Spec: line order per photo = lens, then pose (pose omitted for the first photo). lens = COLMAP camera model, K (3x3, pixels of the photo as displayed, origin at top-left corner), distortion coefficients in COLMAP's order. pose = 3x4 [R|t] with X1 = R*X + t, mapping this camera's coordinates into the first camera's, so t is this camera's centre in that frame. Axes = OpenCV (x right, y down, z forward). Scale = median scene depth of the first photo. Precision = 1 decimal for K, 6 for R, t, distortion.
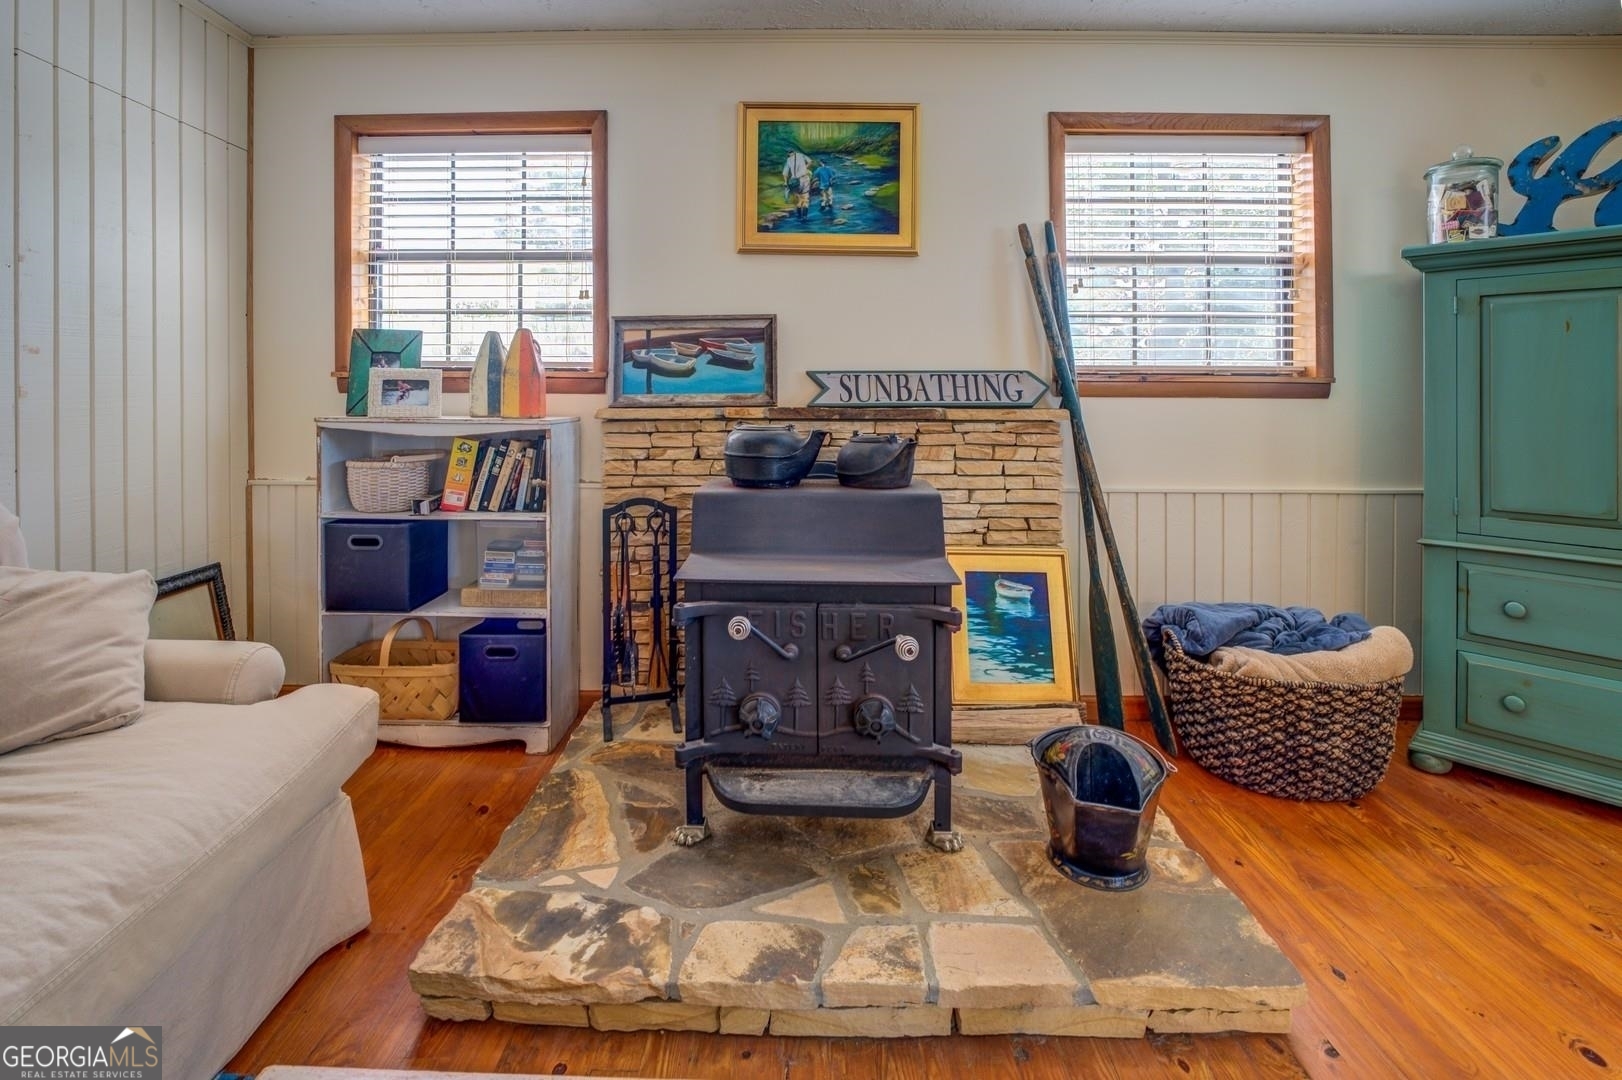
lens RADIAL K [[744.6, 0, 796.4], [0, 744.6, 395.6], [0, 0, 1]] dist [-0.017456, 0.000186]
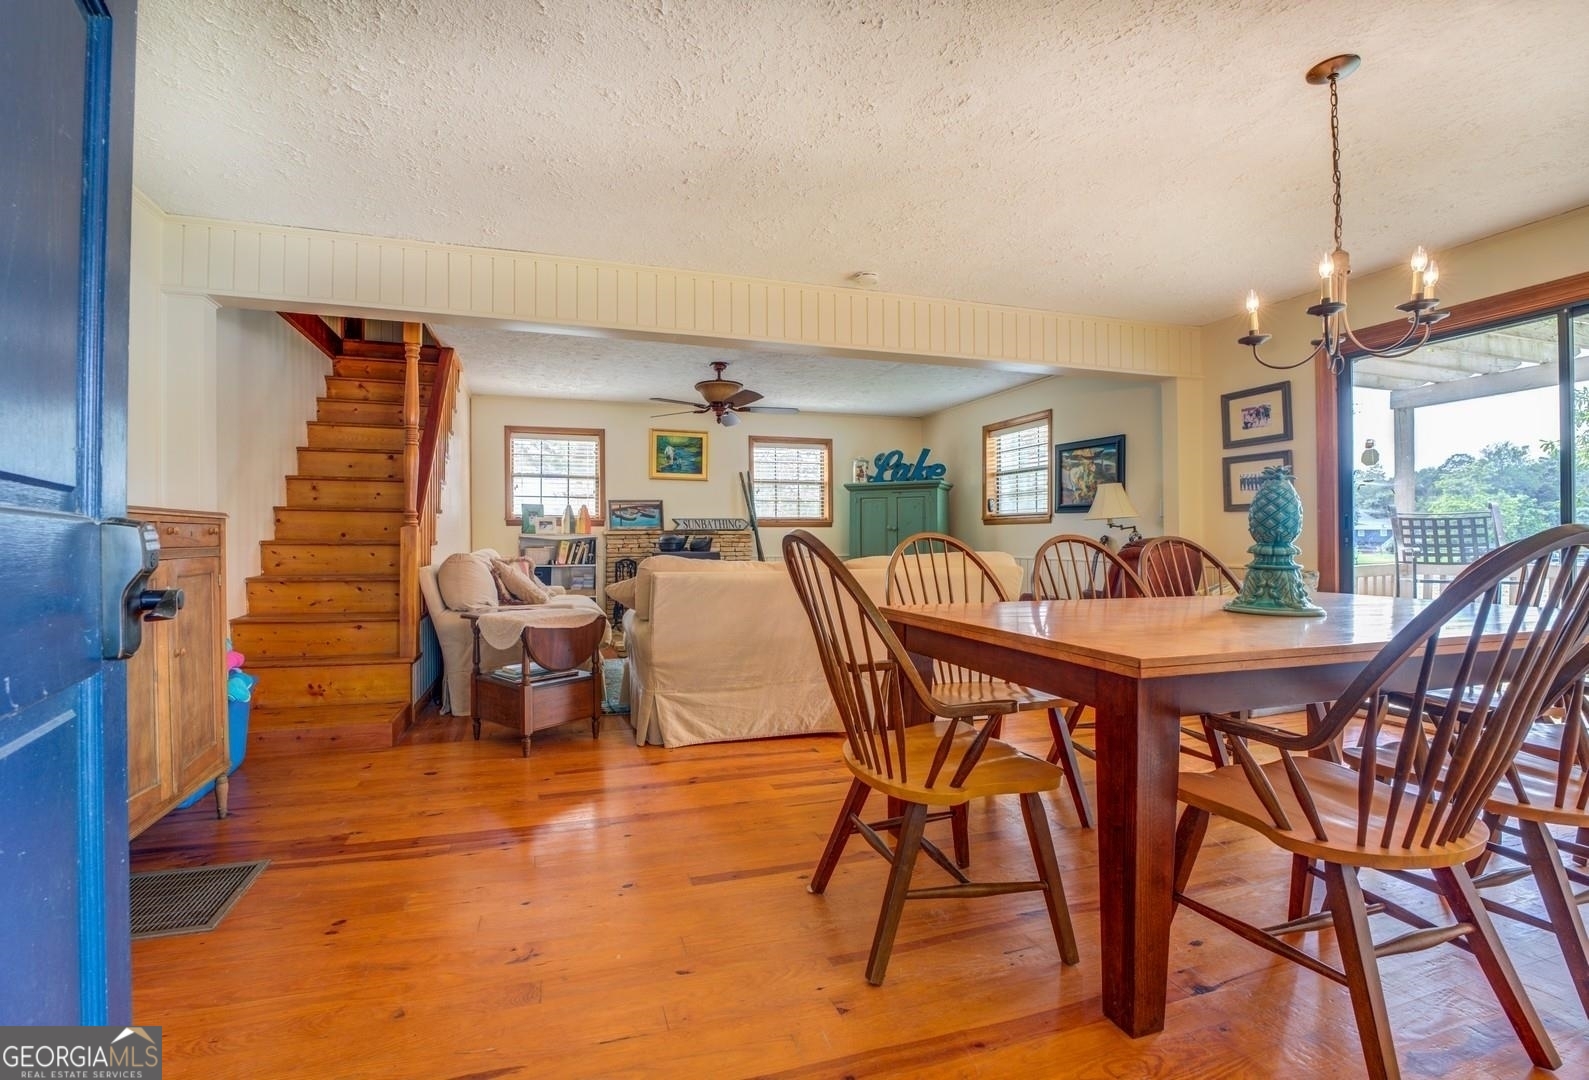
lens RADIAL K [[700.0, 0, 748.1], [0, 700.0, 515.0], [0, 0, 1]] dist [-0.022914, -0.000169]
pose [[0.956101, 0.002499, 0.293027, -0.540104], [0.005750, 0.999611, -0.027287, 0.032948], [-0.292981, 0.027774, 0.955715, -1.857817]]
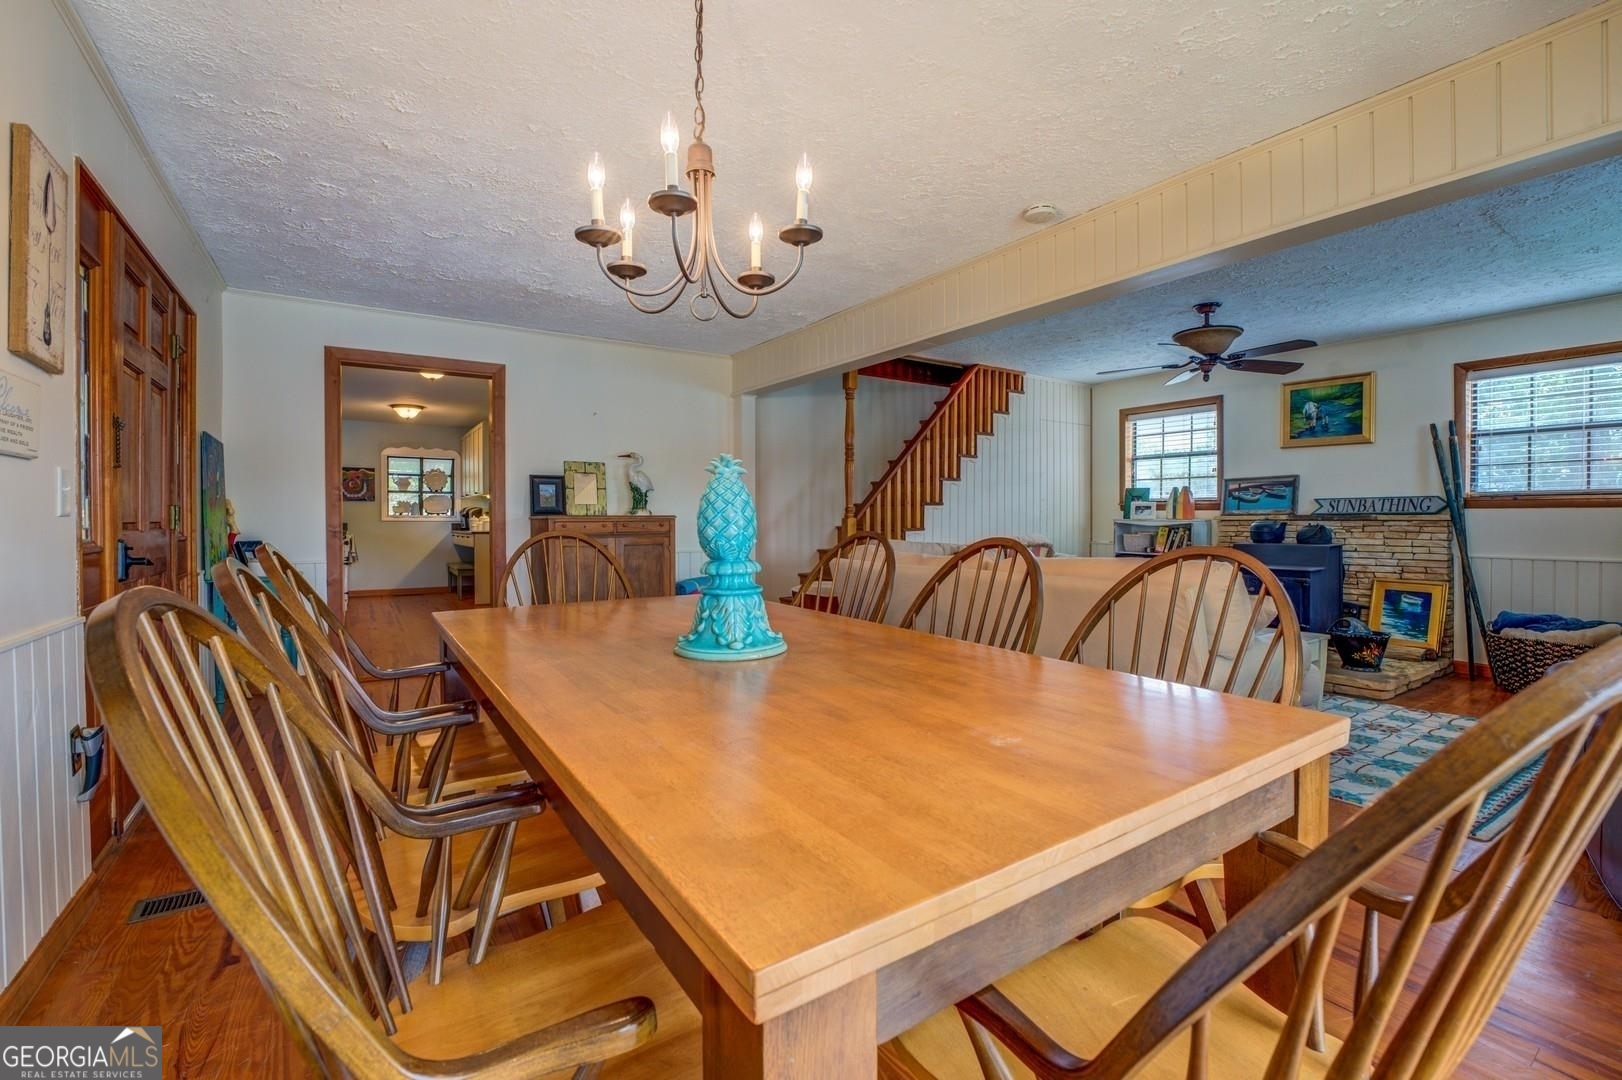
lens RADIAL K [[705.0, 0, 803.5], [0, 705.0, 532.4], [0, 0, 1]] dist [-0.020322, 0.000189]
pose [[0.556085, 0.013051, -0.831023, 0.934923], [0.005383, 0.999799, 0.019304, 0.019996], [0.831108, -0.015208, 0.555903, -1.497950]]
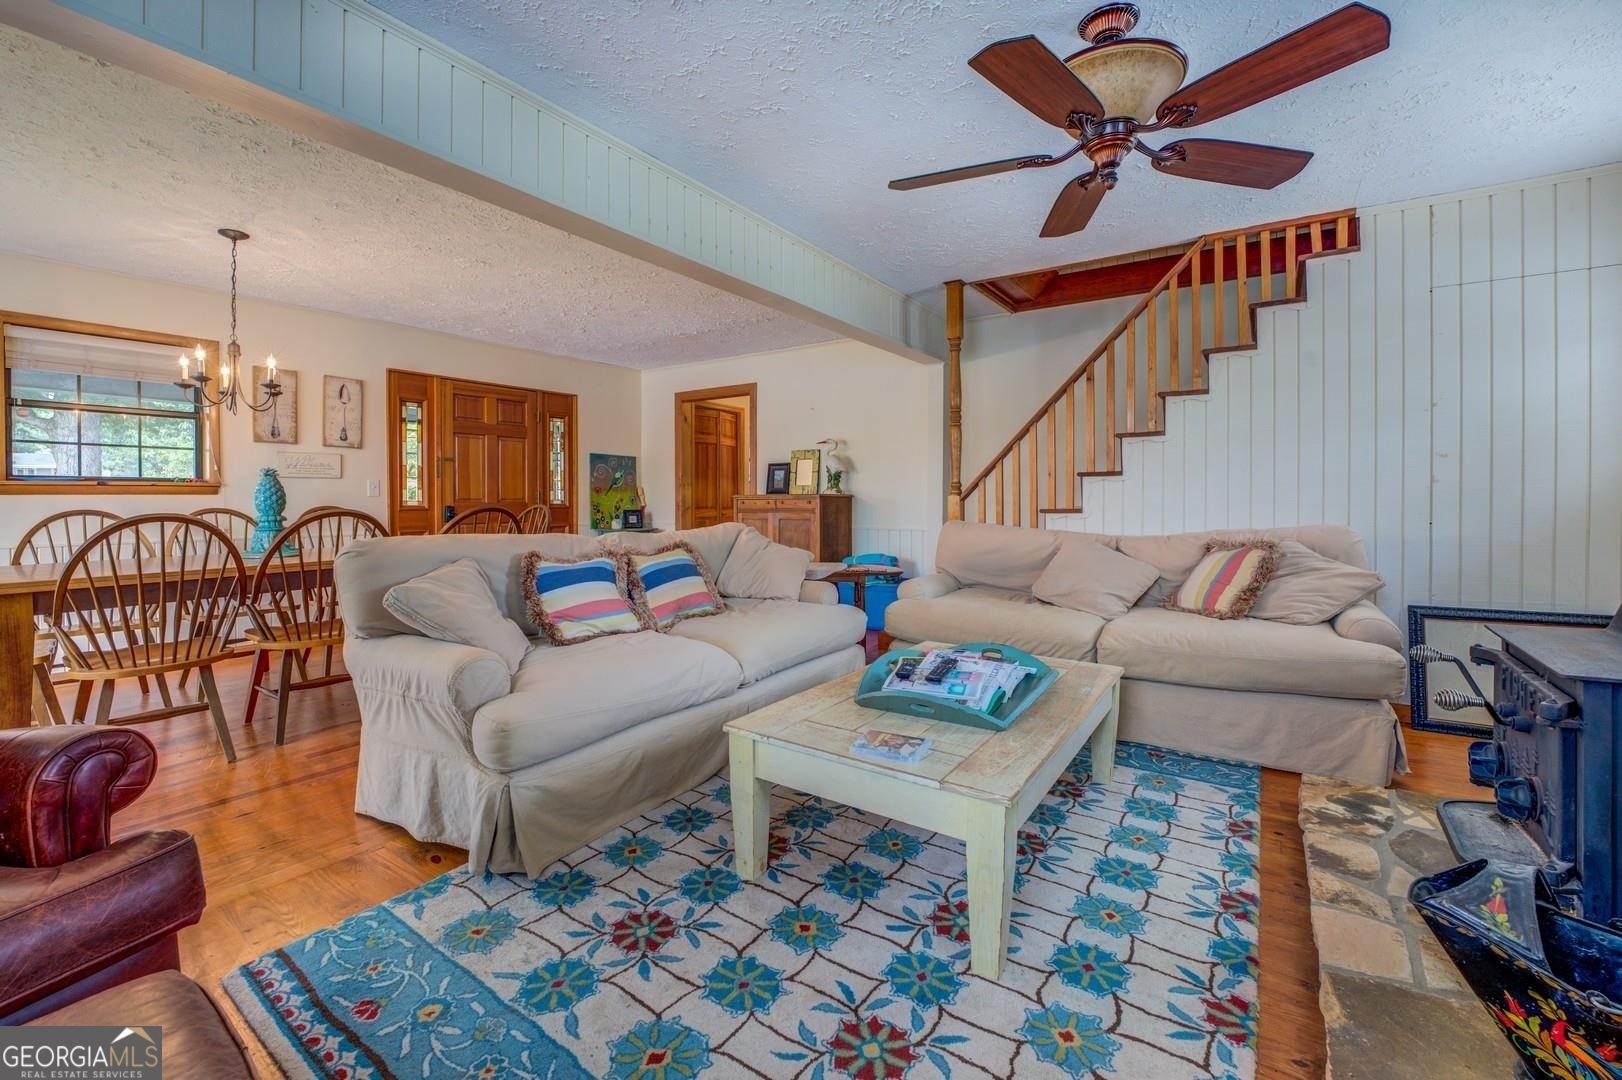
lens RADIAL K [[663.5, 0, 796.4], [0, 663.5, 555.1], [0, 0, 1]] dist [-0.024786, -0.000027]
pose [[-0.558476, 0.070052, -0.826557, 0.848137], [0.004331, 0.996660, 0.081542, 0.029129], [0.829509, 0.041959, -0.556914, 0.430220]]
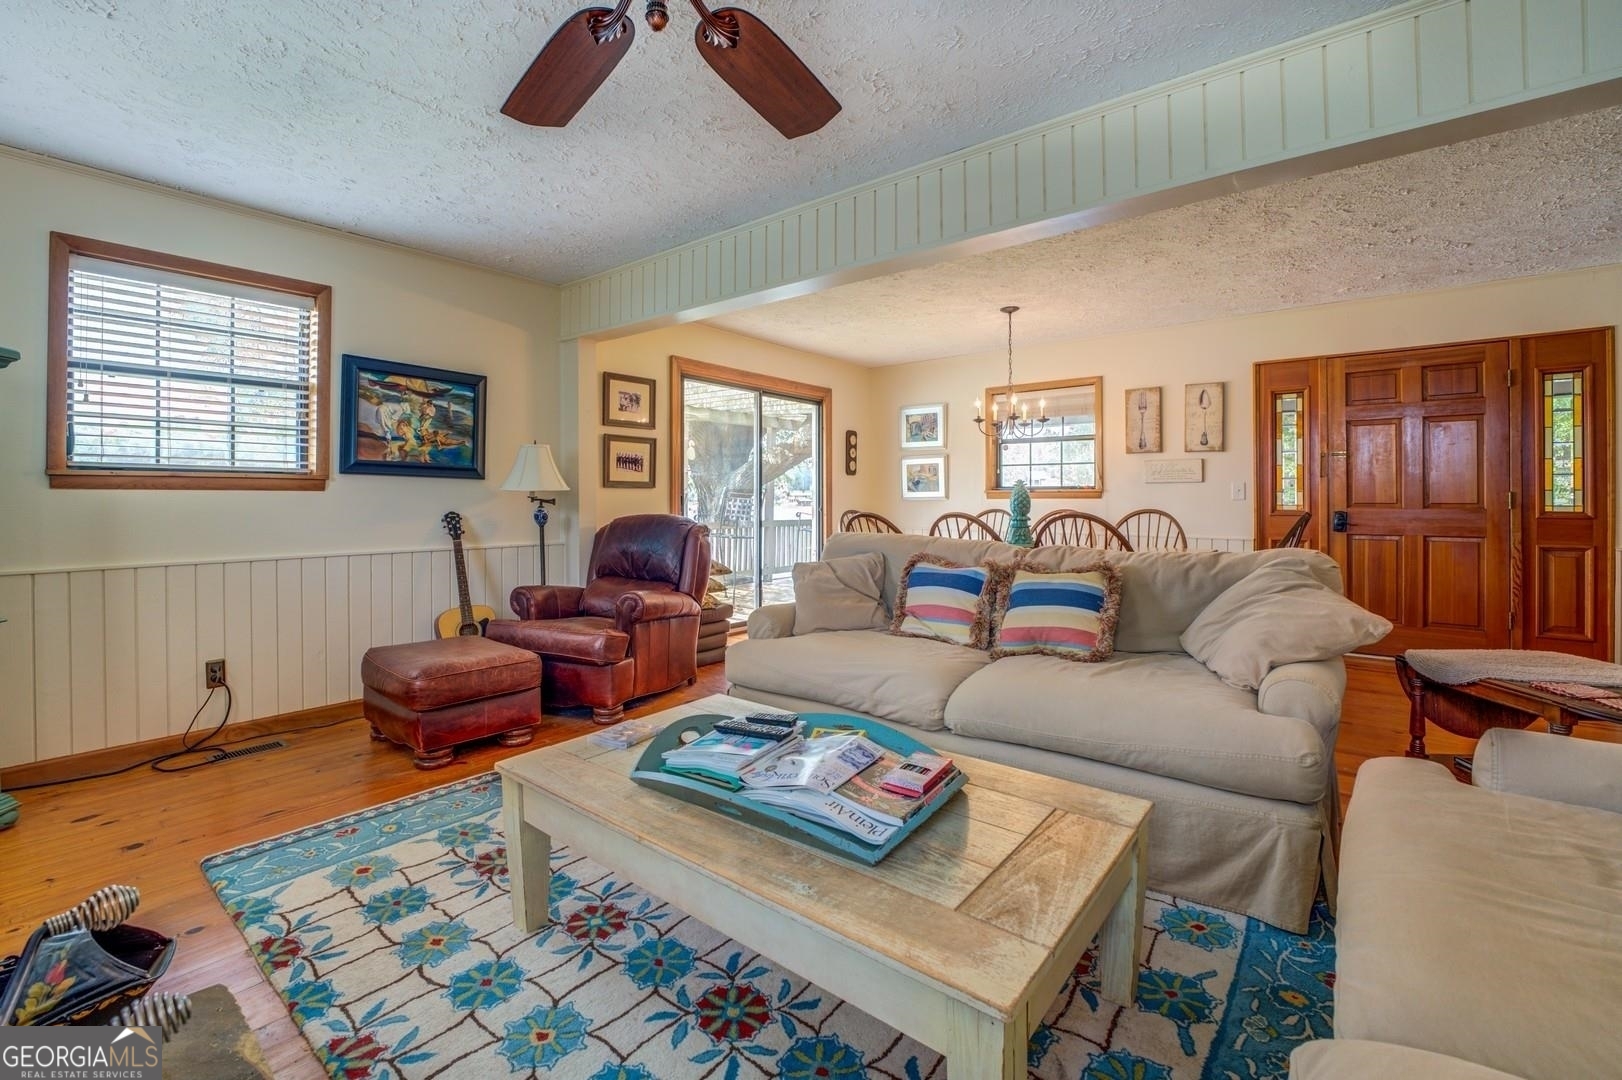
lens RADIAL K [[704.4, 0, 781.1], [0, 704.4, 494.8], [0, 0, 1]] dist [-0.018750, 0.000506]
pose [[-0.781192, 0.001109, 0.624290, -0.343988], [-0.004282, 0.999965, -0.007134, 0.013537], [-0.624276, -0.008246, -0.781160, 0.660487]]
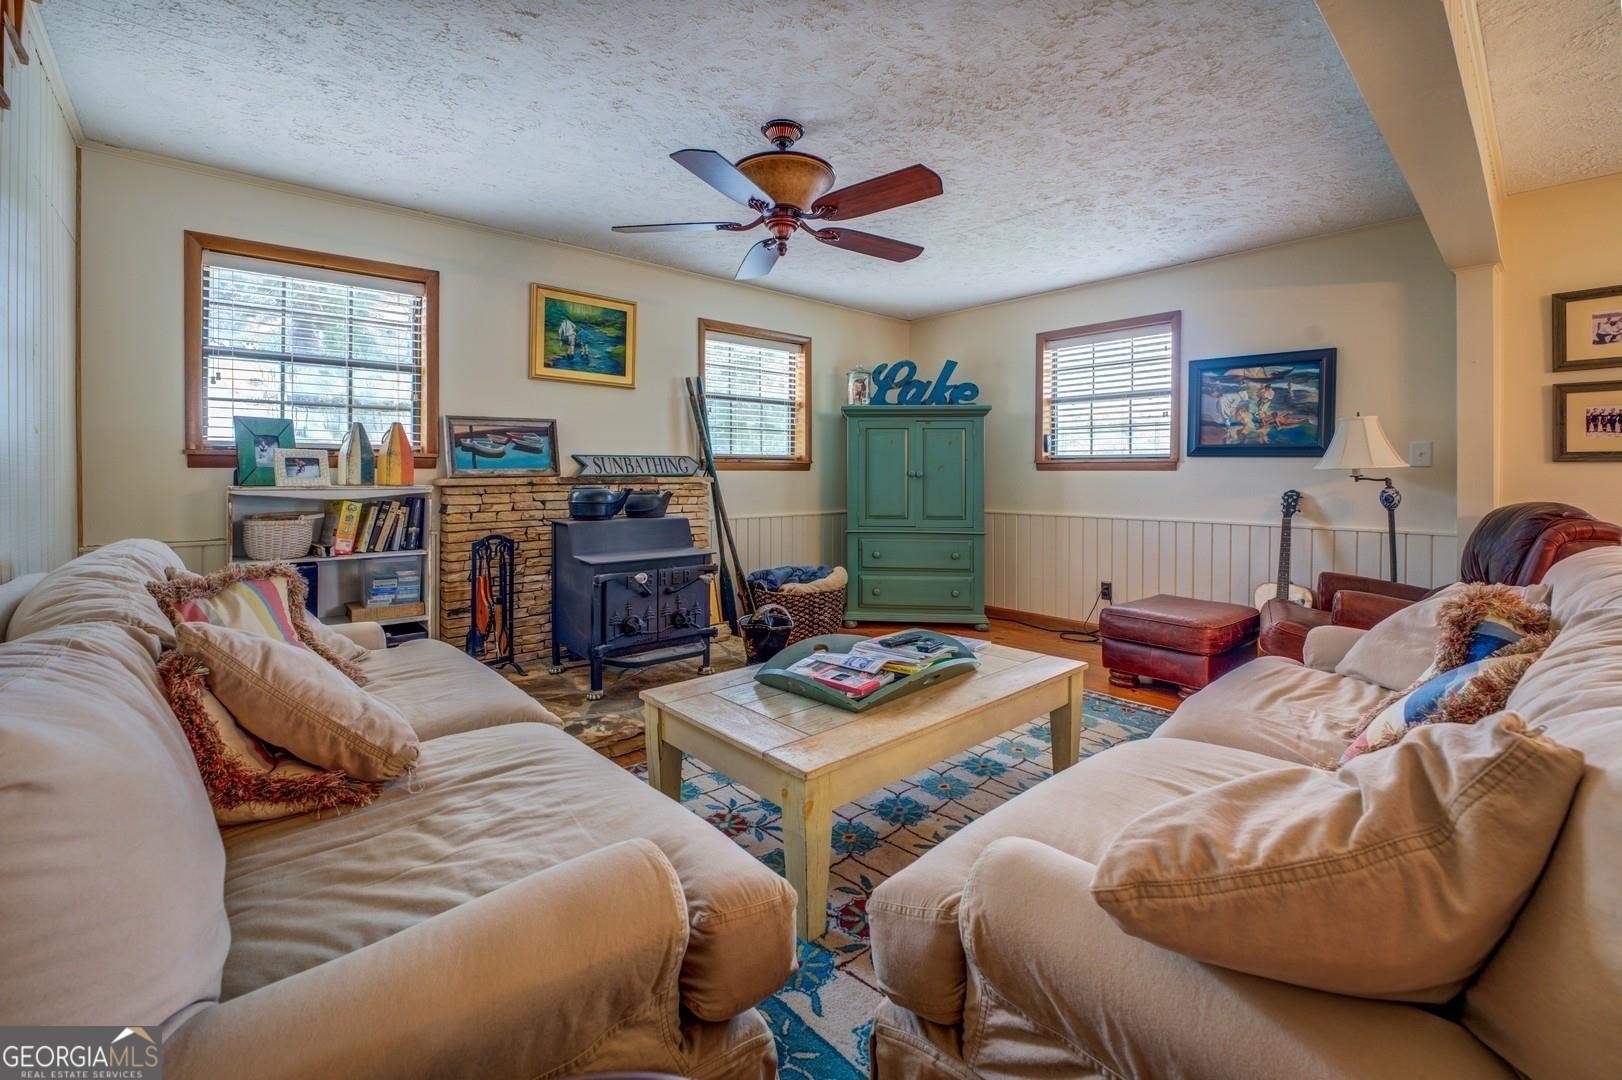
lens RADIAL K [[686.9, 0, 811.9], [0, 686.9, 469.1], [0, 0, 1]] dist [-0.021454, -0.000384]
pose [[0.735792, -0.000070, 0.677207, -0.637326], [-0.001568, 0.999997, 0.001808, -0.004794], [-0.677205, -0.002392, 0.735790, -0.478284]]
